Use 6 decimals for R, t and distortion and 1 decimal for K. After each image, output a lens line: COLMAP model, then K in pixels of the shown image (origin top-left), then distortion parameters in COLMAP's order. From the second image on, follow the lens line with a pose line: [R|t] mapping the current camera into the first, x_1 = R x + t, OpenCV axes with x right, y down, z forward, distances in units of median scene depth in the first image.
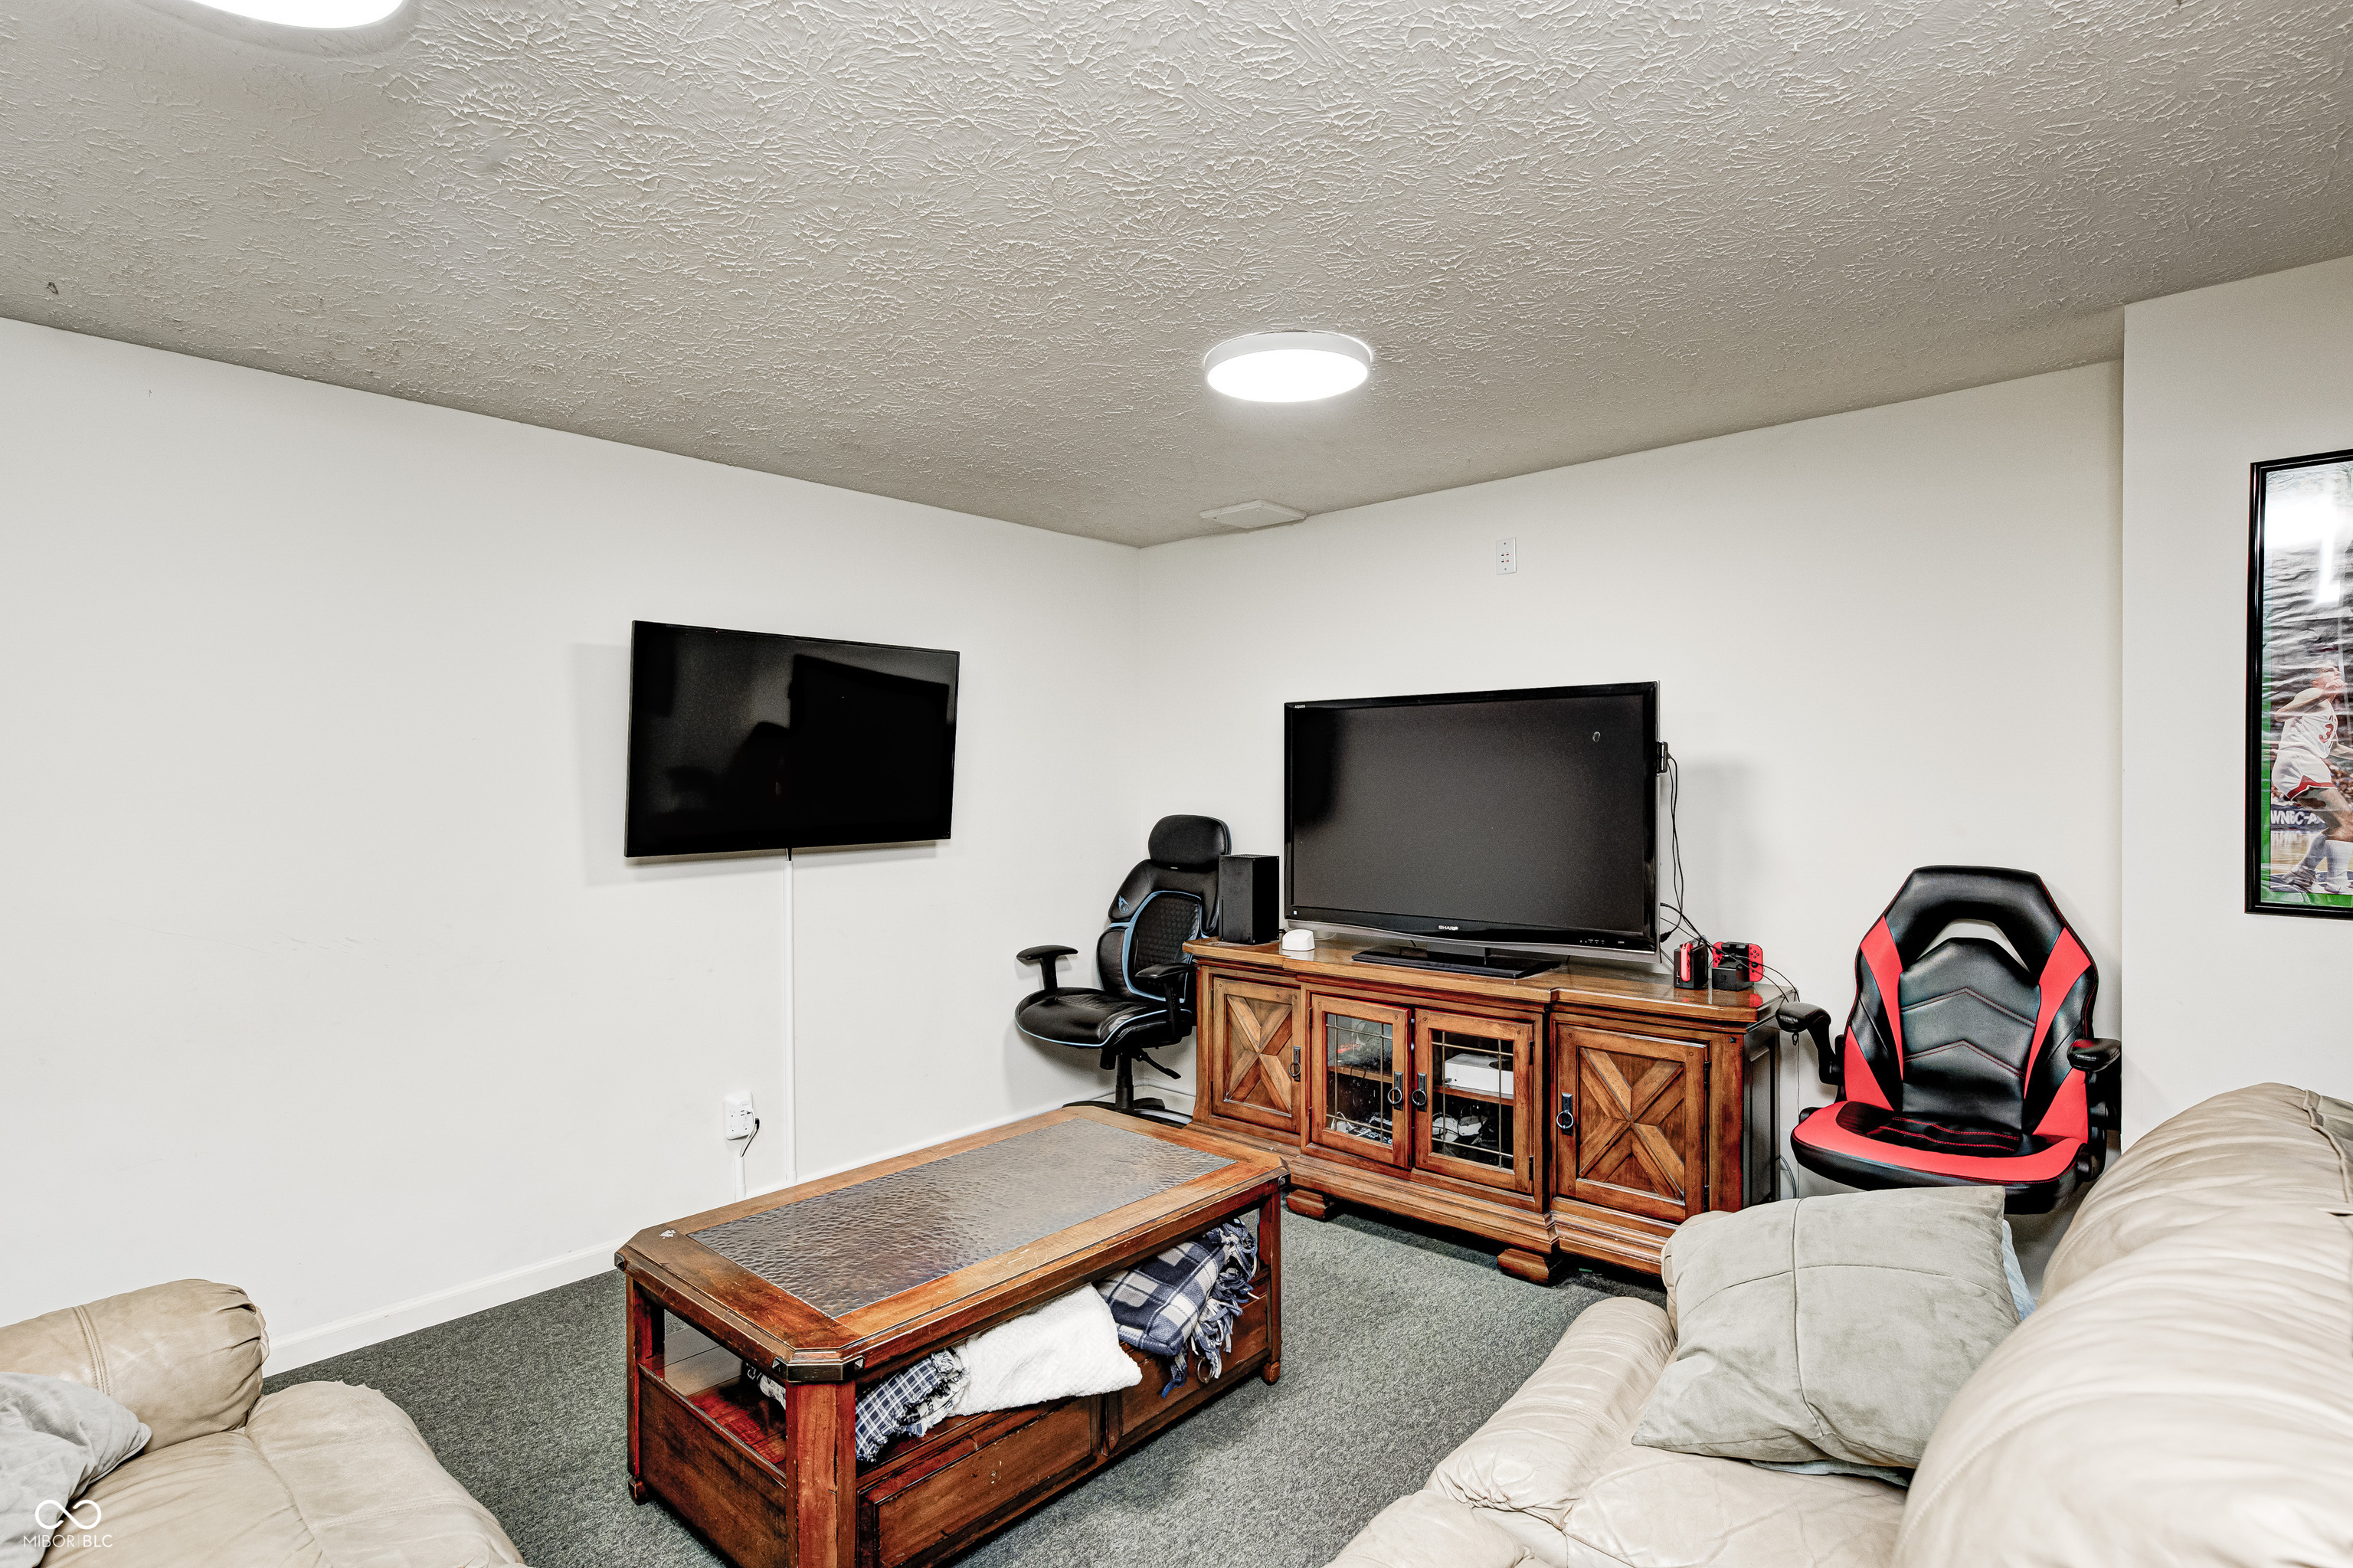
lens RADIAL K [[1174.0, 0, 1176.5], [0, 1174.0, 784.0], [0, 0, 1]] dist [-0.000148, -0.000094]
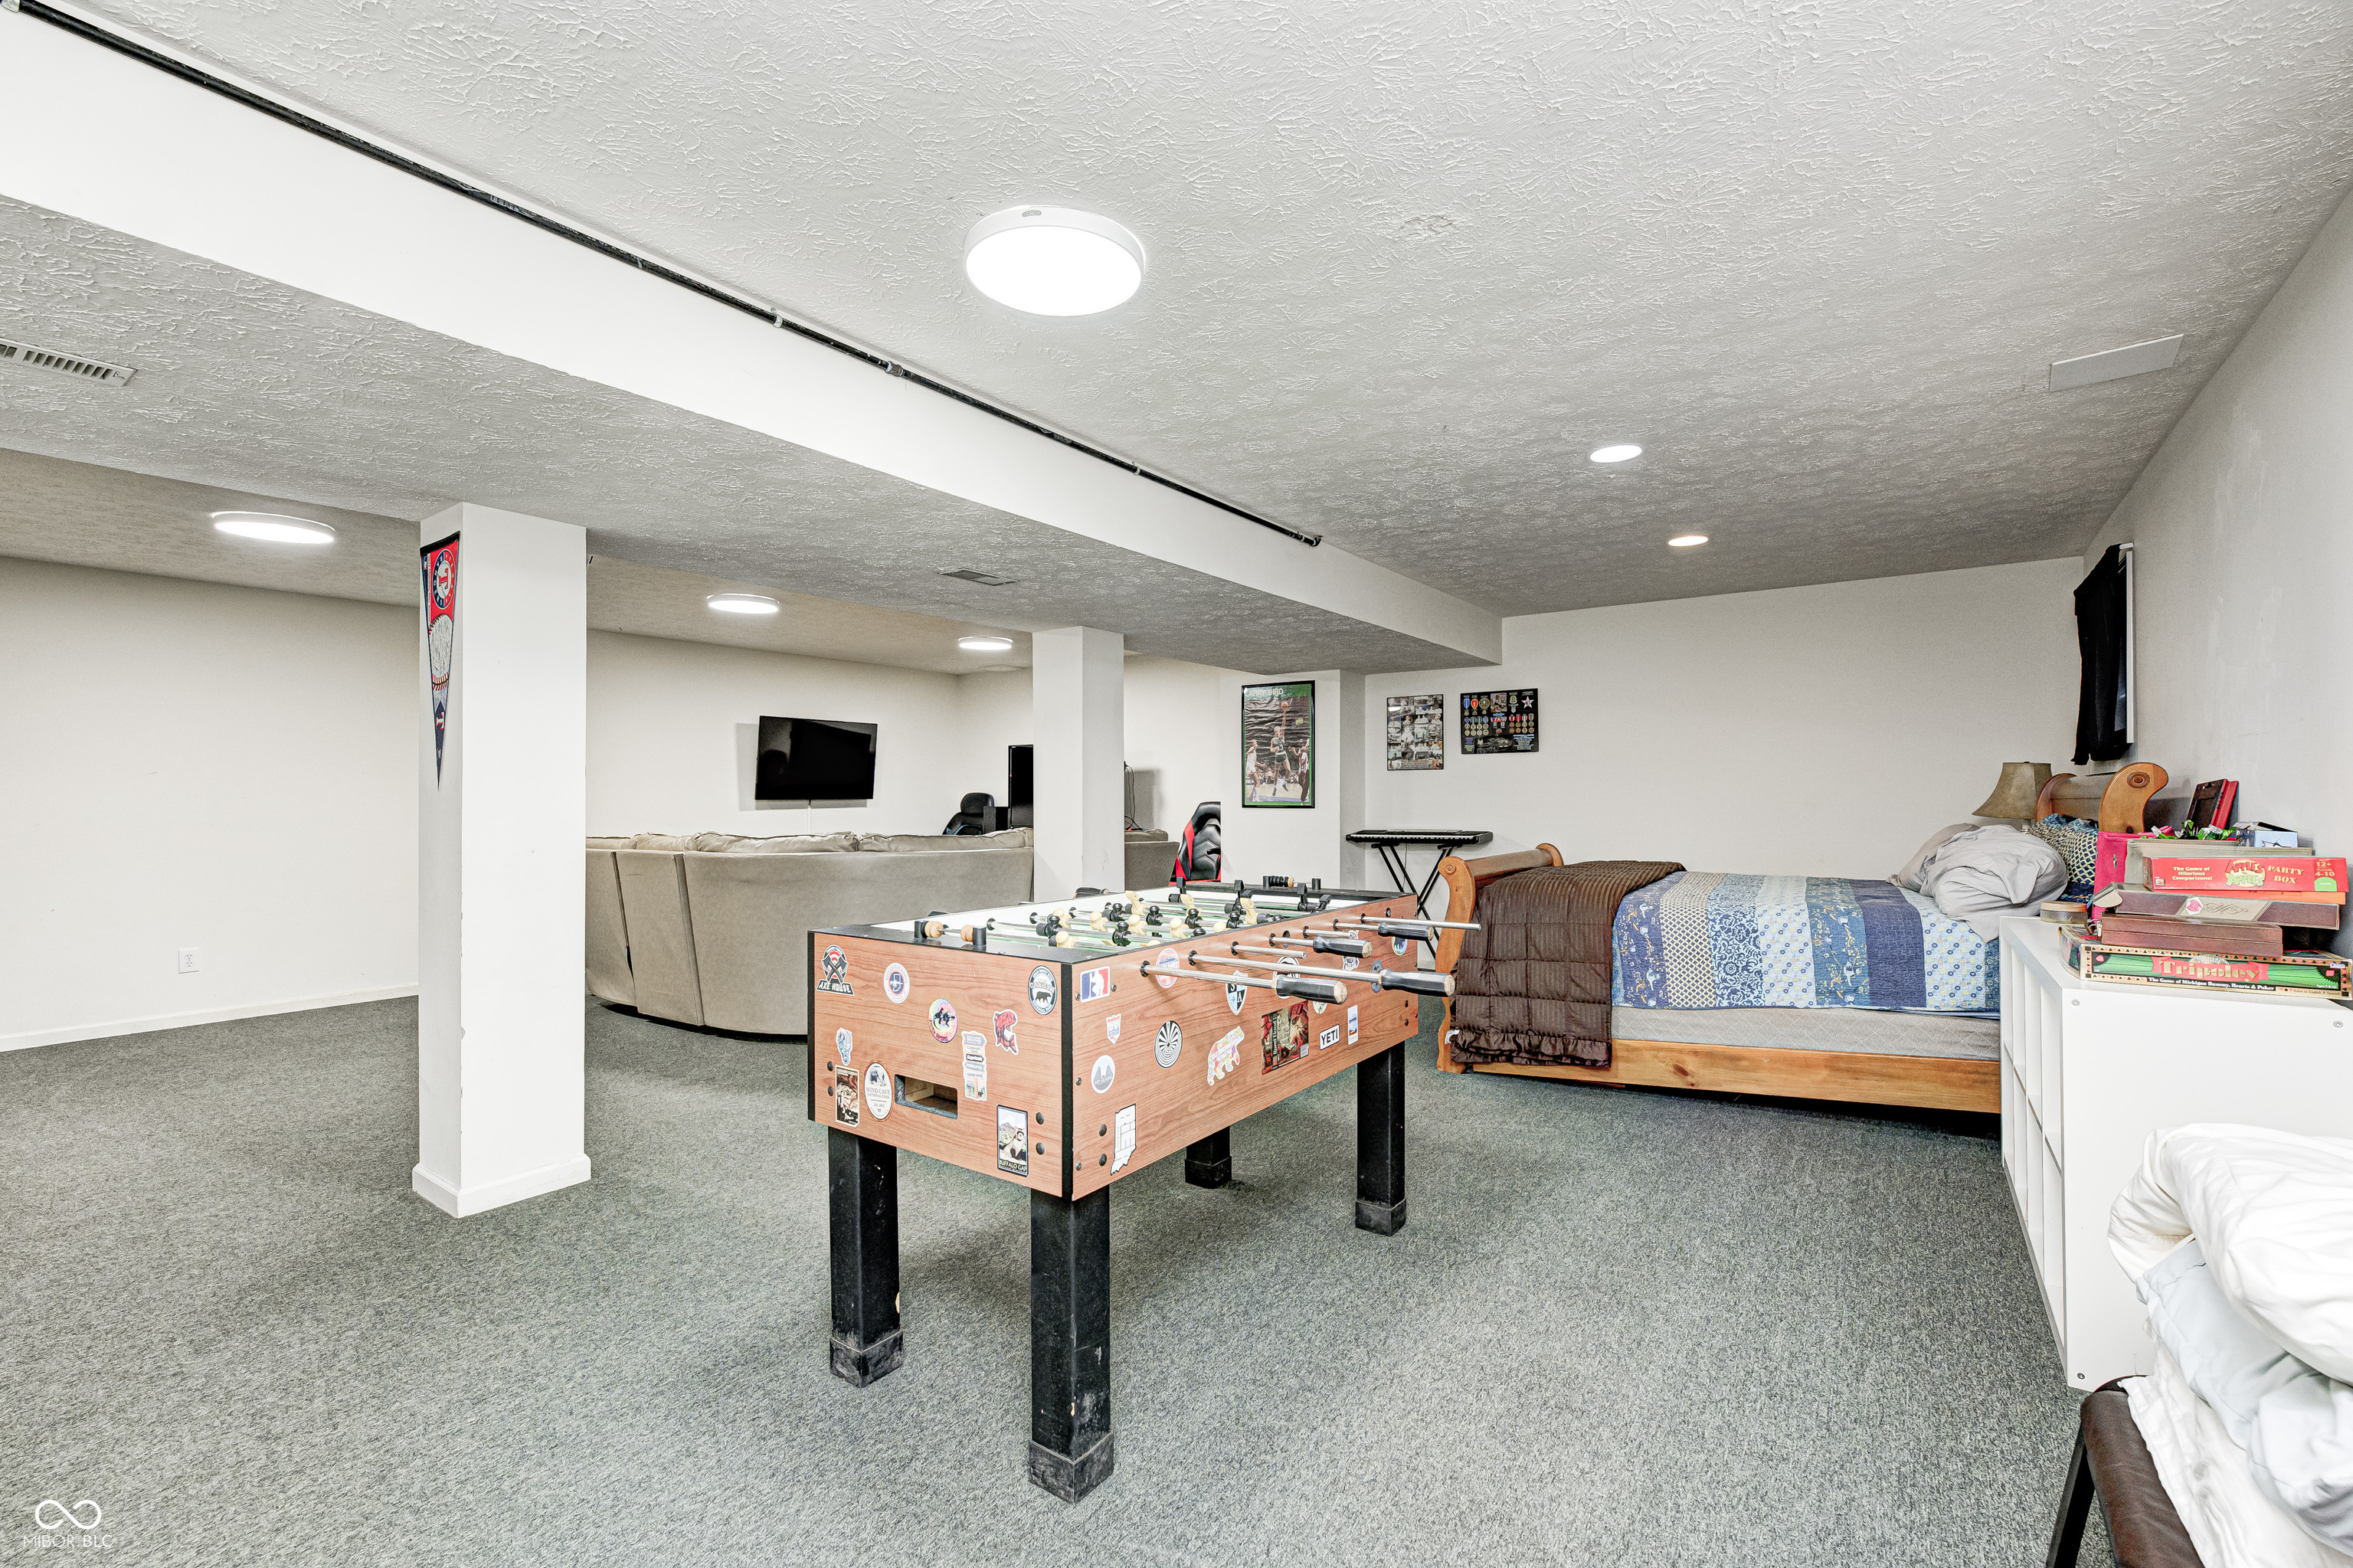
lens RADIAL K [[1036.1, 0, 1201.9], [0, 1036.1, 786.0], [0, 0, 1]] dist [-0.011221, -0.000083]
pose [[0.993018, 0.005426, 0.117839, 0.304550], [-0.003289, 0.999827, -0.018320, 0.073729], [-0.117918, 0.017804, 0.992864, -1.590090]]
